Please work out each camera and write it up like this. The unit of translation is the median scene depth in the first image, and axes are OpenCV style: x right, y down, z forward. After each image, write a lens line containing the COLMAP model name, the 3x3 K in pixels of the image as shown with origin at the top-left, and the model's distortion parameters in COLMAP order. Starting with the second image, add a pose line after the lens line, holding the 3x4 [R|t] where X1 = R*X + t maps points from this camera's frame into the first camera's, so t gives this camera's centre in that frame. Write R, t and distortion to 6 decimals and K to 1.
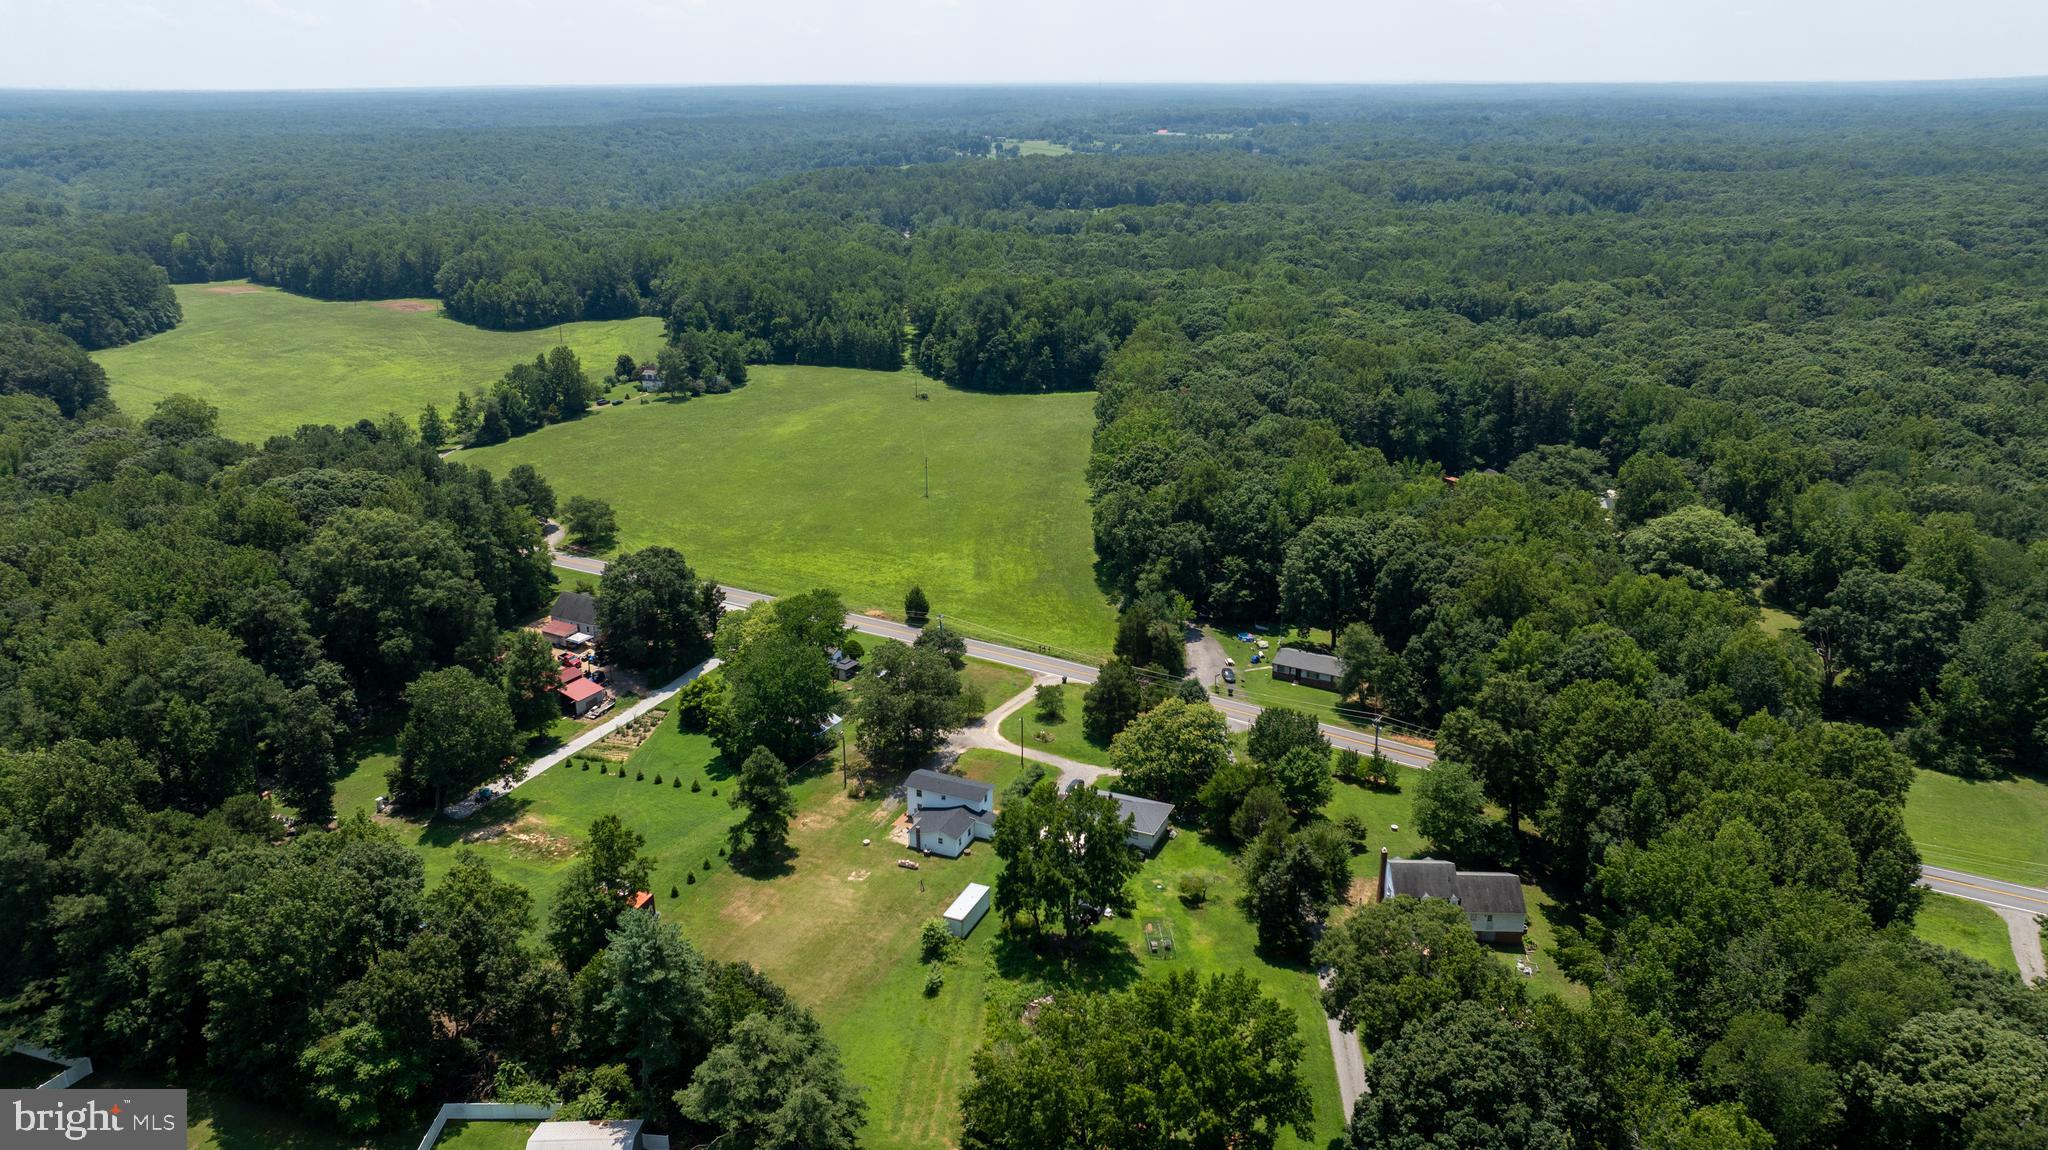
lens RADIAL K [[1441.1, 0, 1027.7], [0, 1441.1, 566.1], [0, 0, 1]] dist [-0.020568, 0.009345]
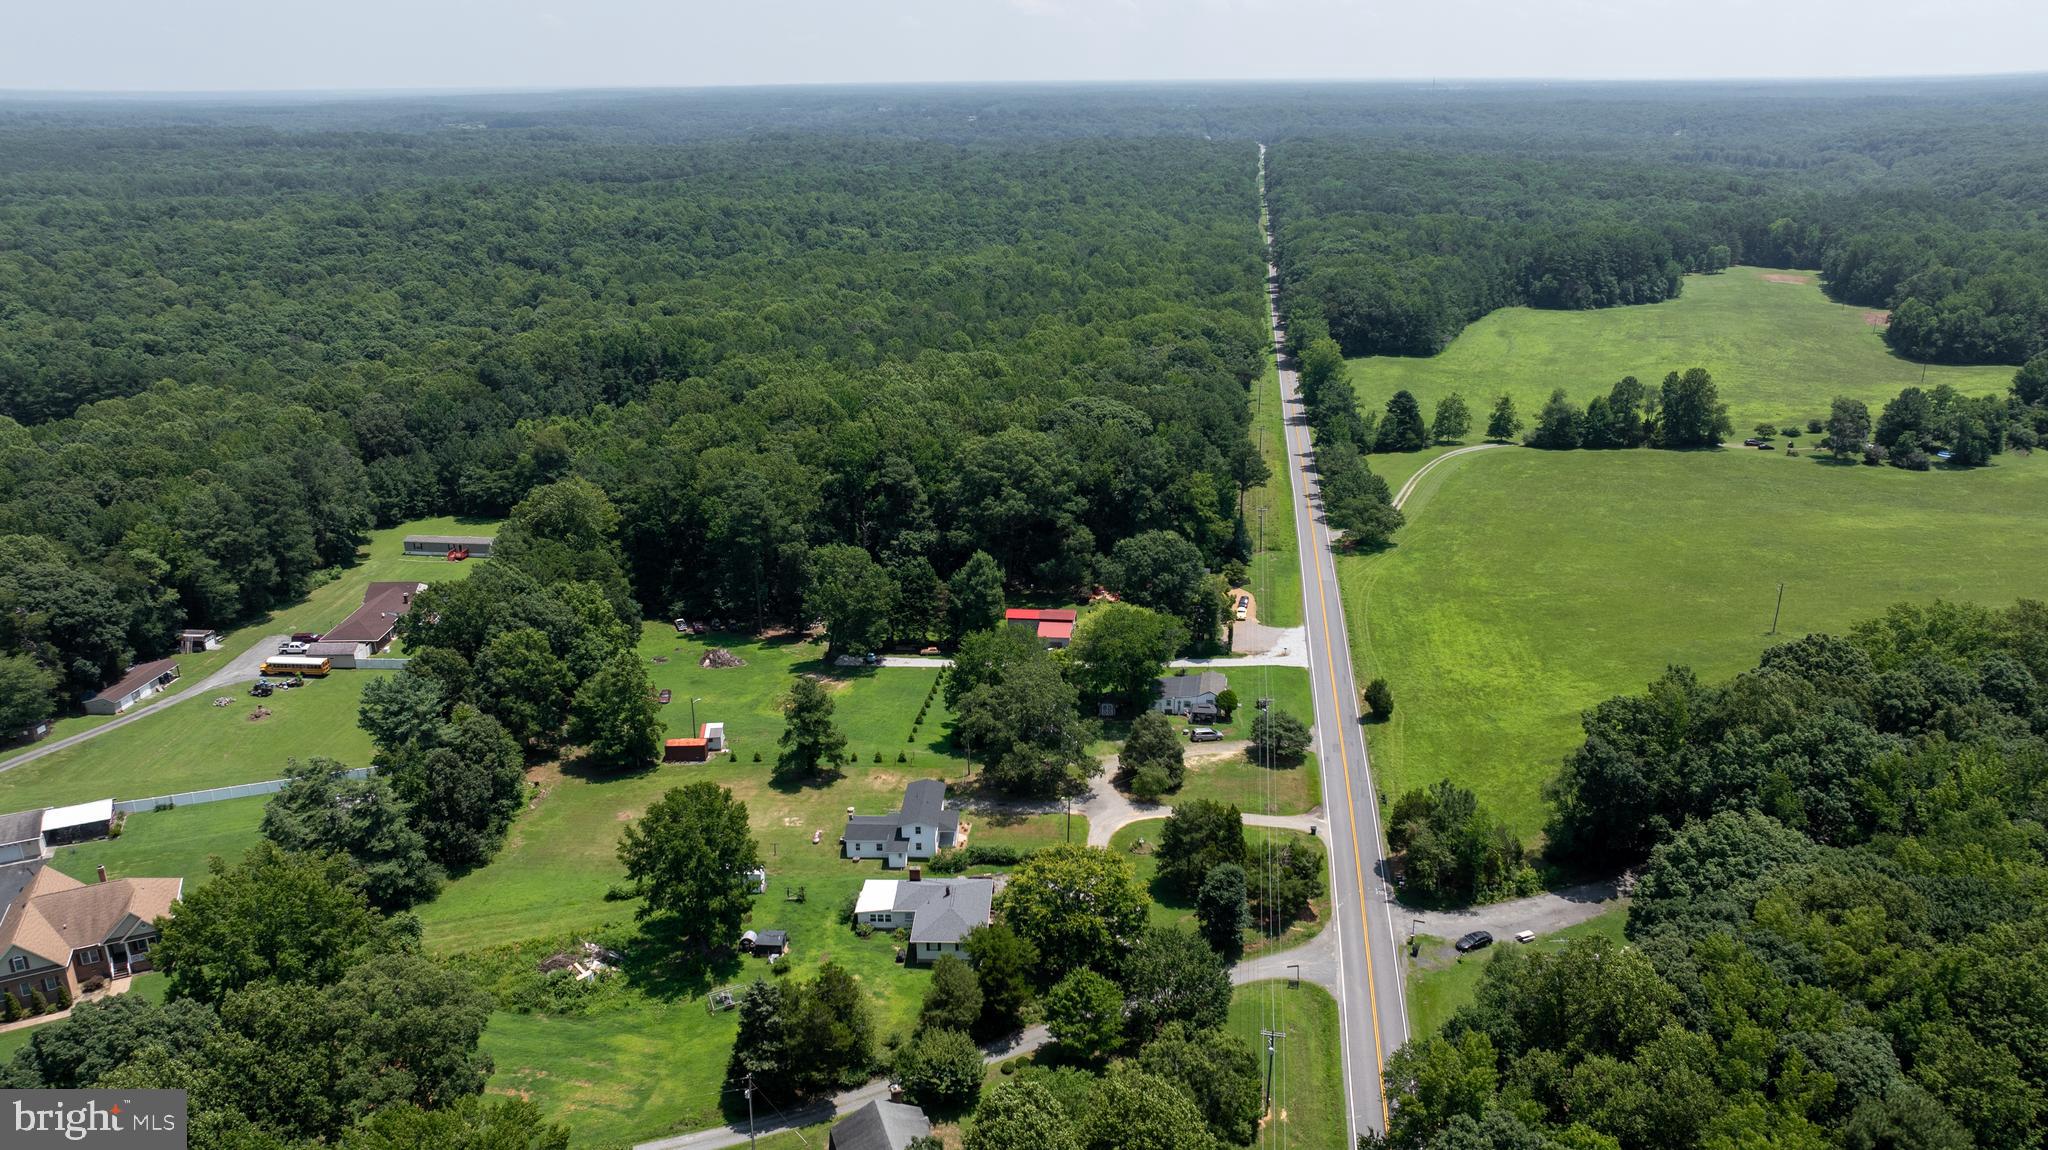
lens RADIAL K [[1441.1, 0, 1027.7], [0, 1441.1, 566.1], [0, 0, 1]] dist [-0.020568, 0.009345]
pose [[0.373331, 0.301304, -0.877405, 0.535008], [-0.292587, 0.935758, 0.196849, -0.144491], [0.880351, 0.183227, 0.437505, 0.421085]]
